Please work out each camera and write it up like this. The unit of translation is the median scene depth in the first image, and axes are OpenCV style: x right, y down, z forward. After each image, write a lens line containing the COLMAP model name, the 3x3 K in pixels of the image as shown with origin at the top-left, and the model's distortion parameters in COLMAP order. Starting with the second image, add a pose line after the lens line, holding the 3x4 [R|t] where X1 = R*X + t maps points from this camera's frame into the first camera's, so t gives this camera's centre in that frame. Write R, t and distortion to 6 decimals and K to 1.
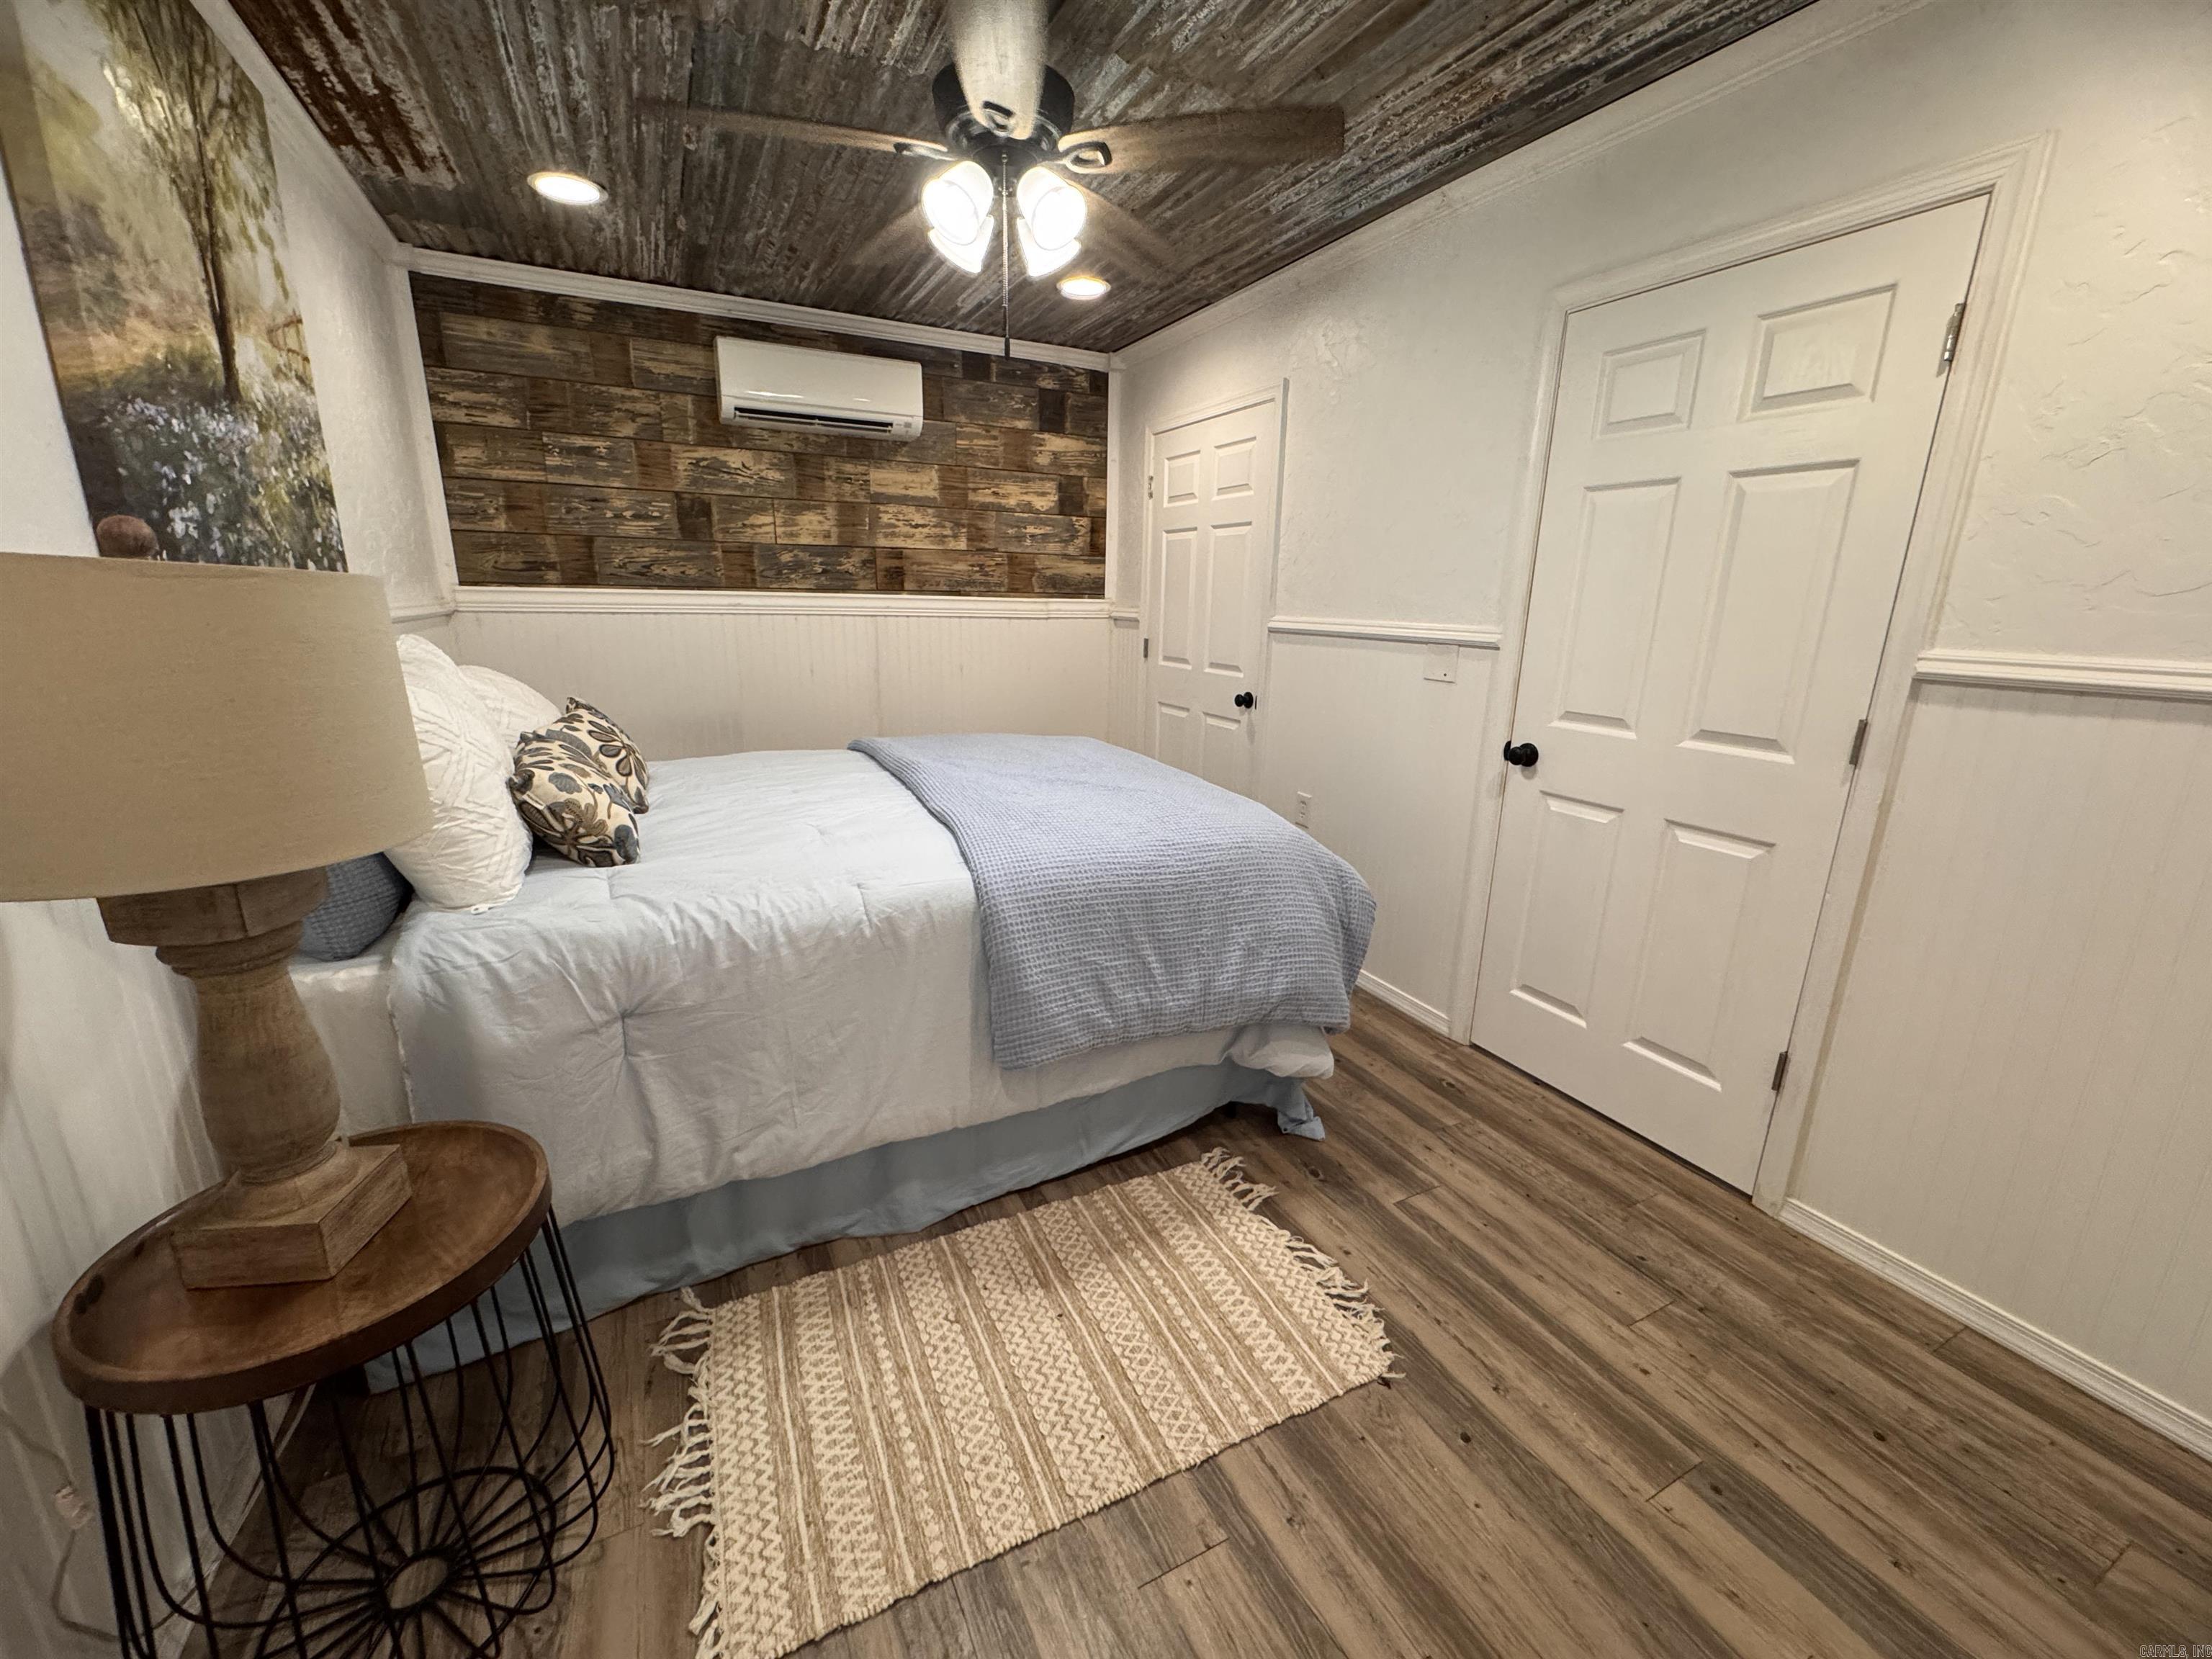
lens RADIAL K [[882.1, 0, 1111.1], [0, 882.1, 825.6], [0, 0, 1]] dist [-0.004828, 0.001407]
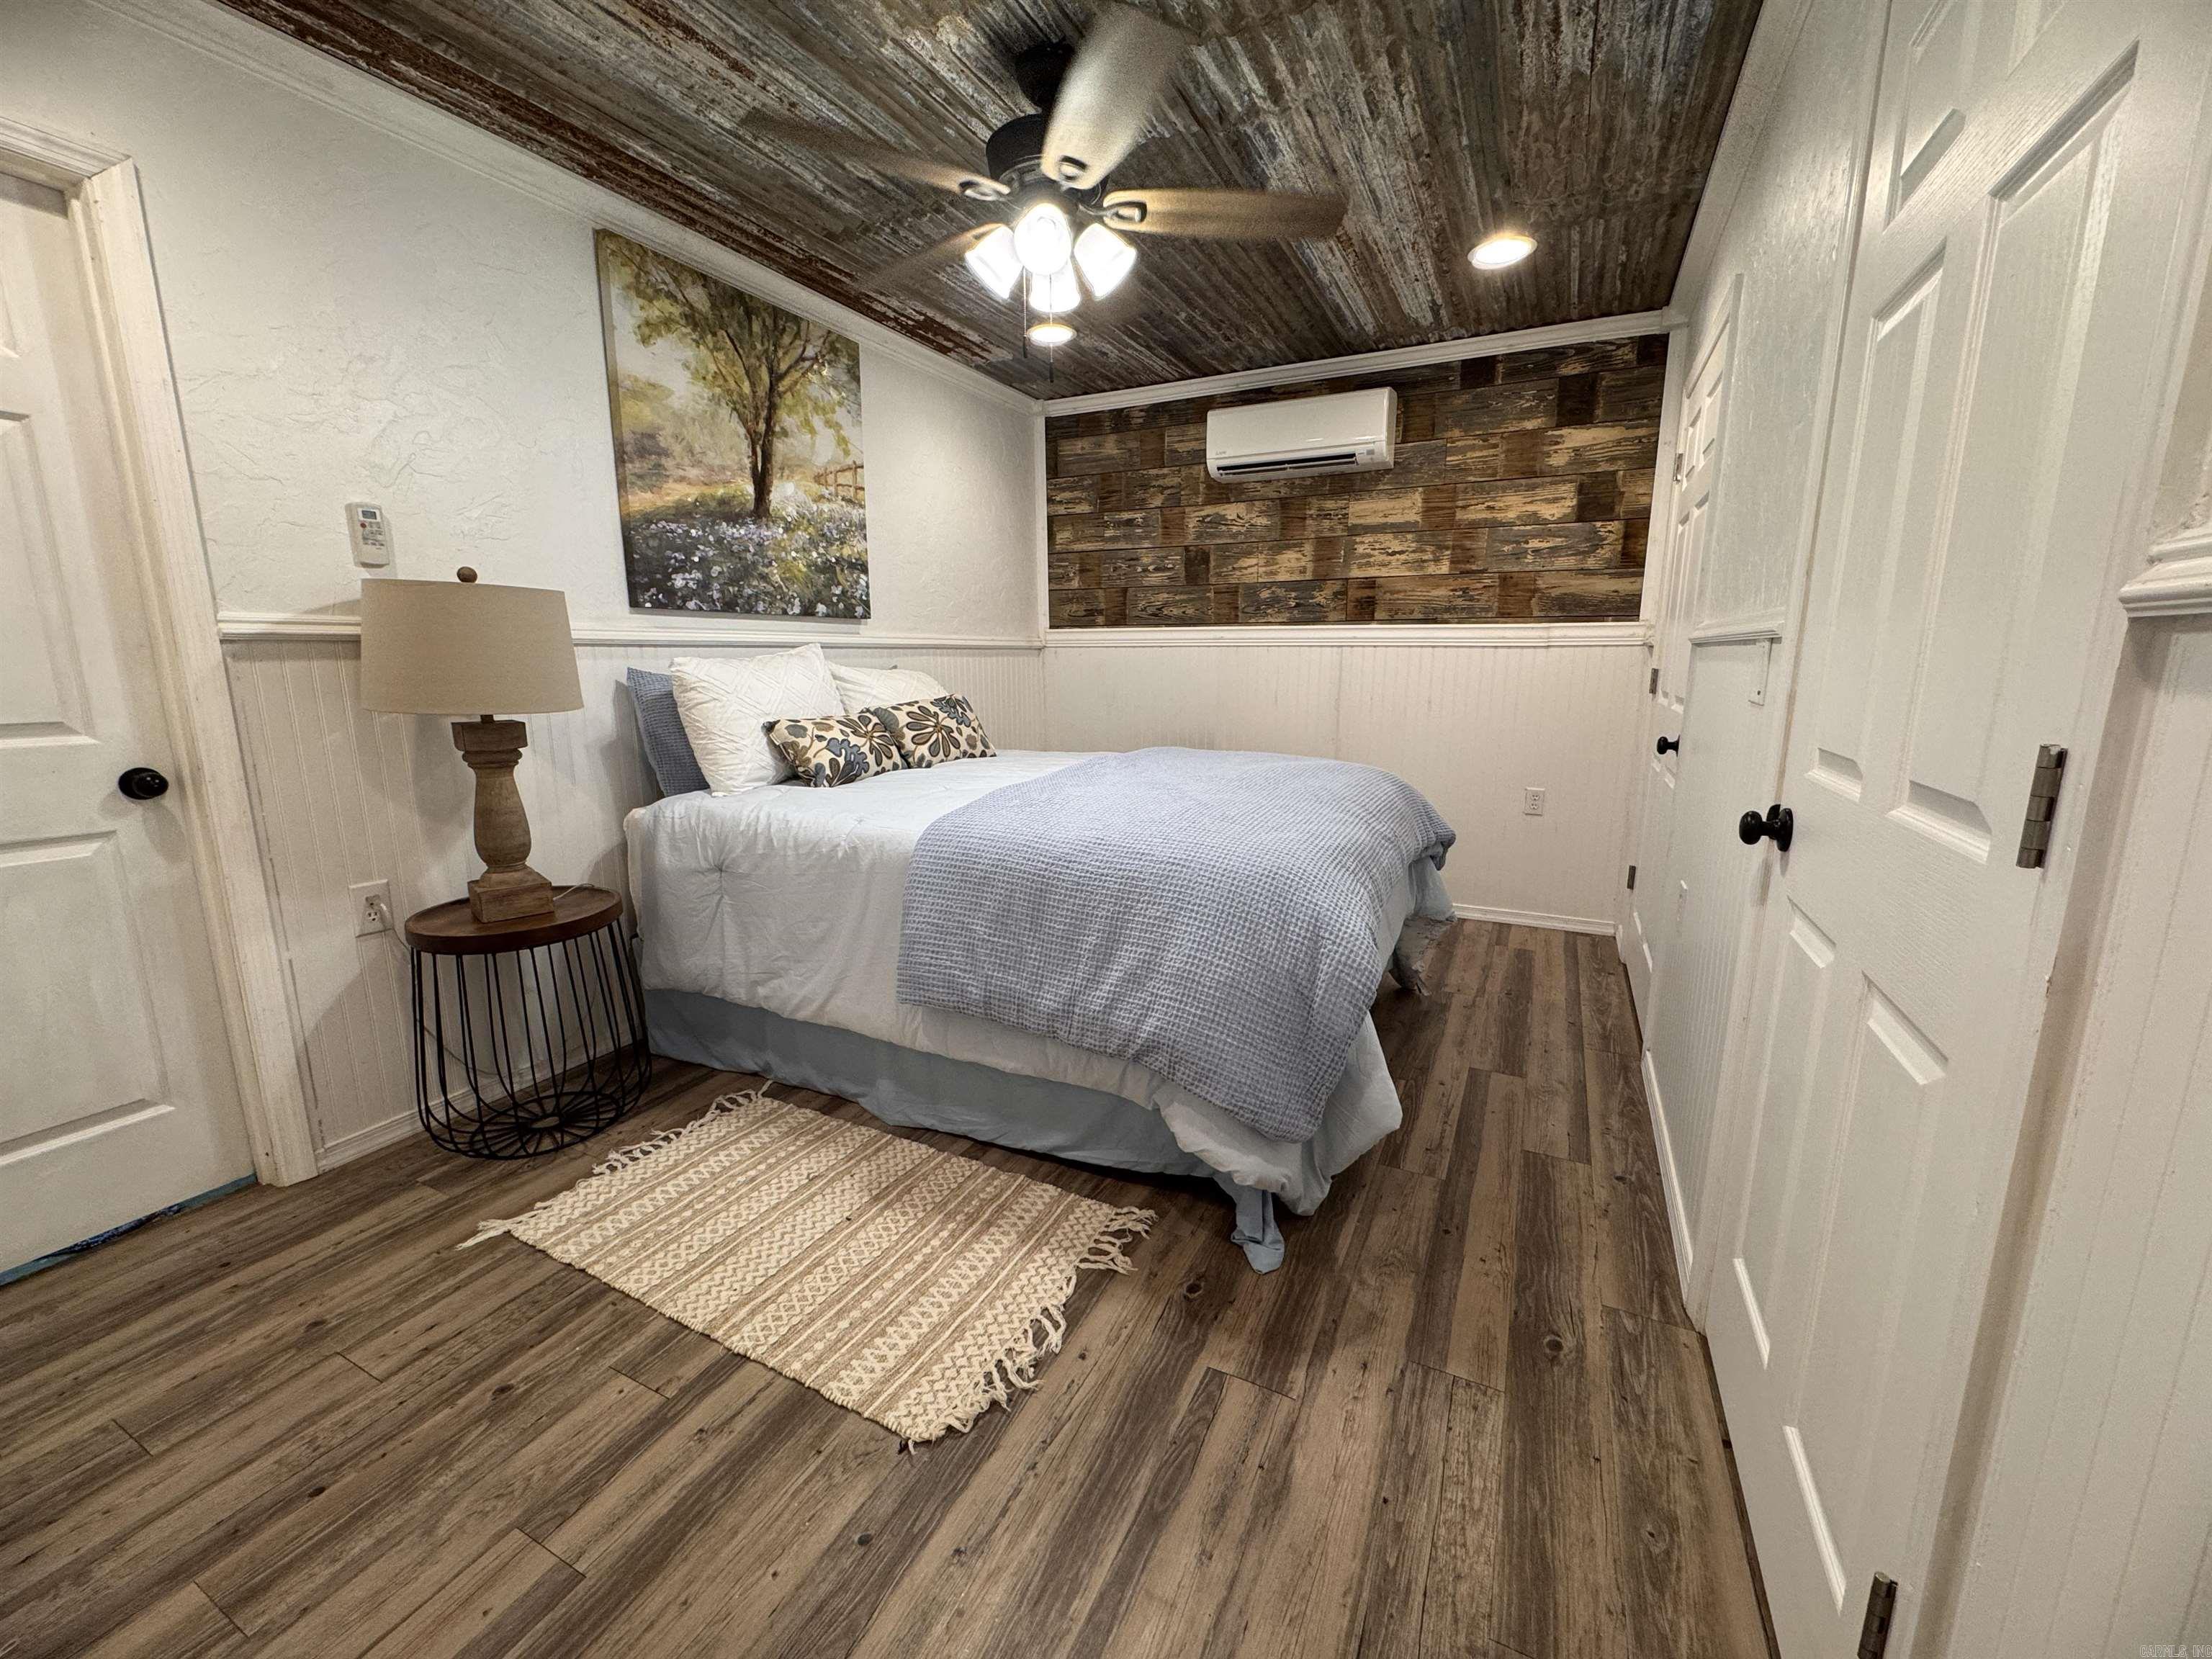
lens RADIAL K [[882.1, 0, 1112.5], [0, 882.1, 827.1], [0, 0, 1]] dist [-0.004828, 0.001407]
pose [[0.597100, 0.133798, -0.790930, 0.482933], [-0.189364, 0.981635, 0.023101, -0.011763], [0.779495, 0.135980, 0.611471, 0.254656]]
